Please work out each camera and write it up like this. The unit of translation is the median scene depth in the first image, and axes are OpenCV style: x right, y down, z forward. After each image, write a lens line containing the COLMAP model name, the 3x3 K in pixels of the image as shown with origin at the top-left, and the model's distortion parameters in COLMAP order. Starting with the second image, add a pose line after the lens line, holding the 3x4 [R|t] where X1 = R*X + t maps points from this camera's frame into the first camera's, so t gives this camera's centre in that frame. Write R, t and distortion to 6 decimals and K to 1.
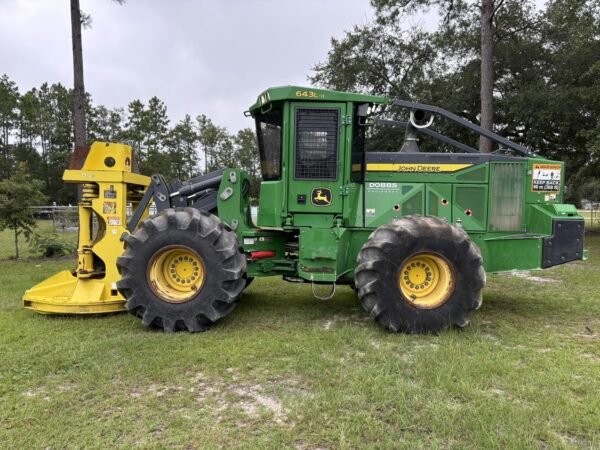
lens RADIAL K [[472.7, 0, 300.0], [0, 472.7, 225.0], [0, 0, 1]] dist [0.039227, -0.000758]
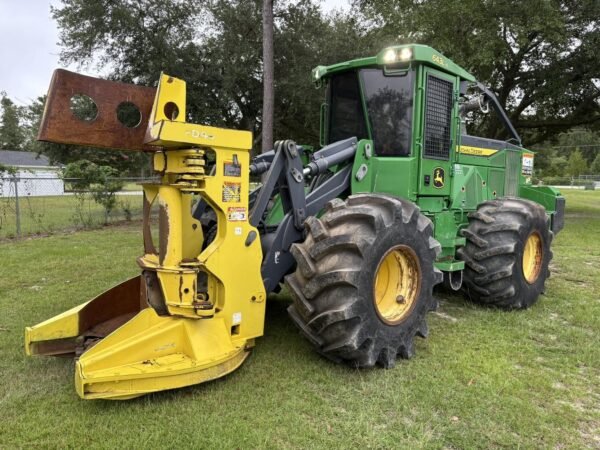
lens RADIAL K [[452.6, 0, 300.0], [0, 452.6, 225.0], [0, 0, 1]] dist [0.001298, -0.003139]
pose [[0.744002, -0.058133, 0.665644, -0.702321], [0.018034, 0.997592, 0.066966, -0.030664], [-0.667934, -0.037818, 0.743259, 0.505746]]
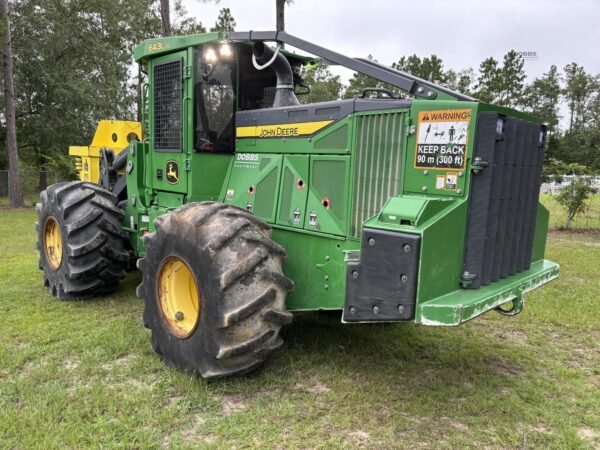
lens RADIAL K [[463.6, 0, 281.3], [0, 463.6, 225.8], [0, 0, 1]] dist [0.071350, -0.080624]
pose [[0.685367, 0.098858, -0.721456, 0.735603], [-0.043029, 0.994509, 0.095397, -0.050350], [0.726926, -0.034339, 0.685857, 0.552848]]
